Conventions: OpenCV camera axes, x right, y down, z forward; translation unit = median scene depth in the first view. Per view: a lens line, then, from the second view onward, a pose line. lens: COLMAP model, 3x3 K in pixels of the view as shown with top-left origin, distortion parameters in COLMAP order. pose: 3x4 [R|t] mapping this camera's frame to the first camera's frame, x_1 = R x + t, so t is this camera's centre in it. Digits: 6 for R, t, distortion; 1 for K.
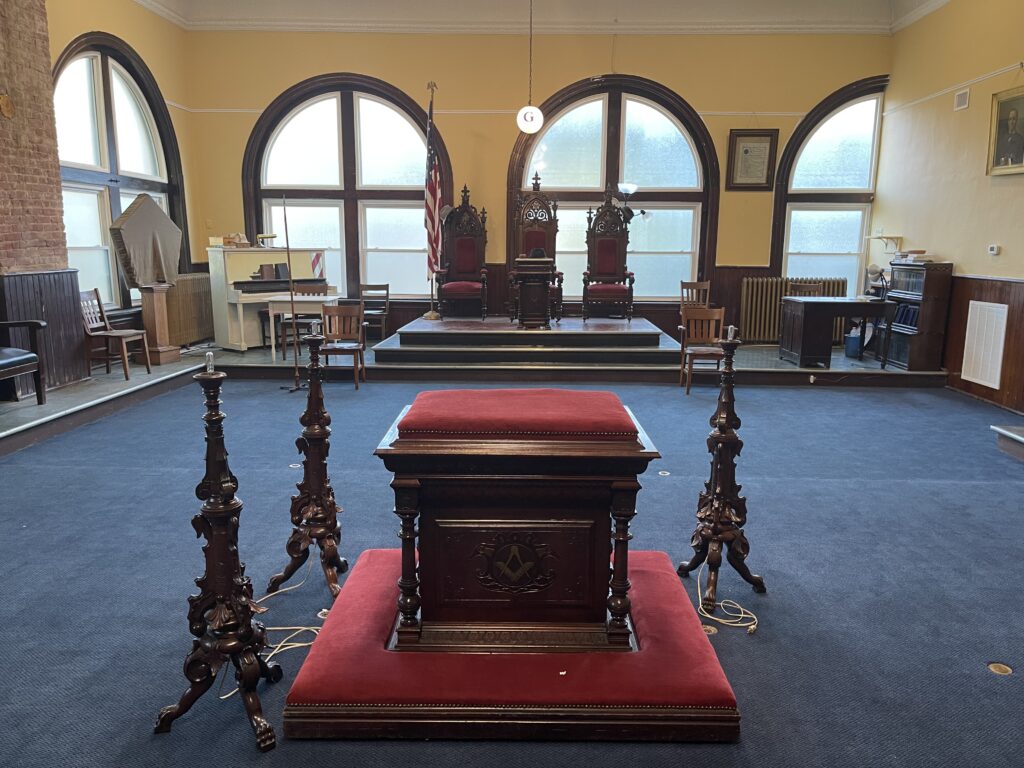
lens RADIAL K [[748.7, 0, 512.0], [0, 748.7, 384.0], [0, 0, 1]] dist [0.066746, -0.069654]
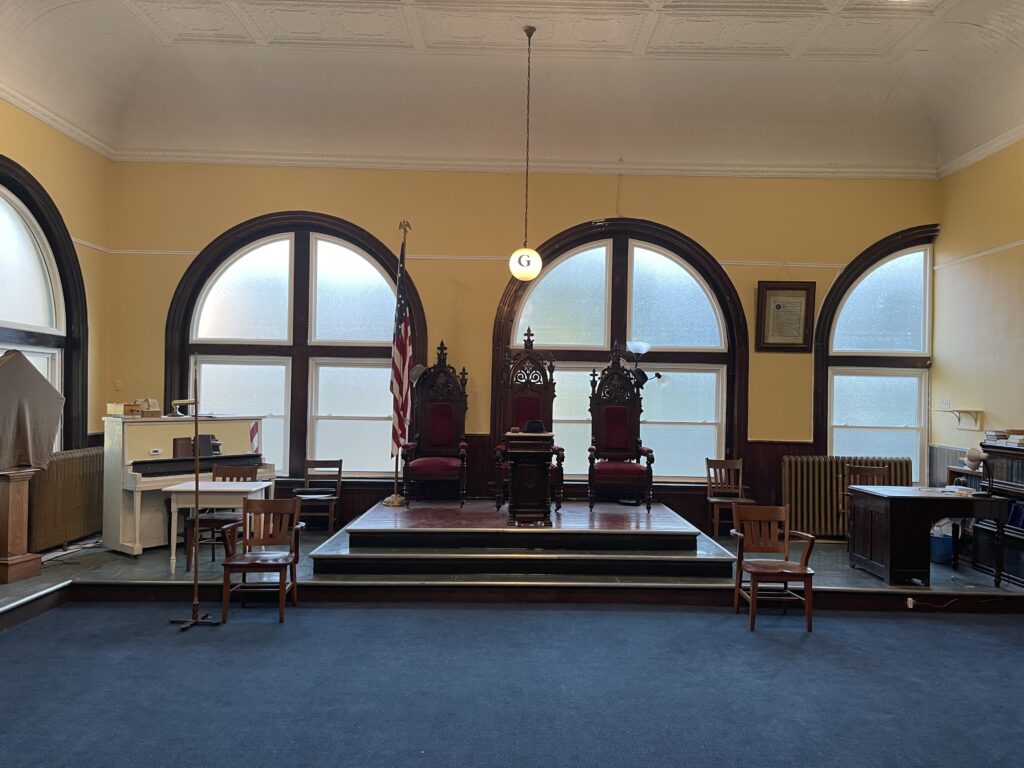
lens RADIAL K [[748.7, 0, 512.0], [0, 748.7, 384.0], [0, 0, 1]] dist [0.066746, -0.069654]
pose [[0.999193, 0.008968, 0.039162, -0.017475], [-0.001045, 0.980240, -0.197808, -0.057172], [-0.040162, 0.197607, 0.979458, 0.207185]]
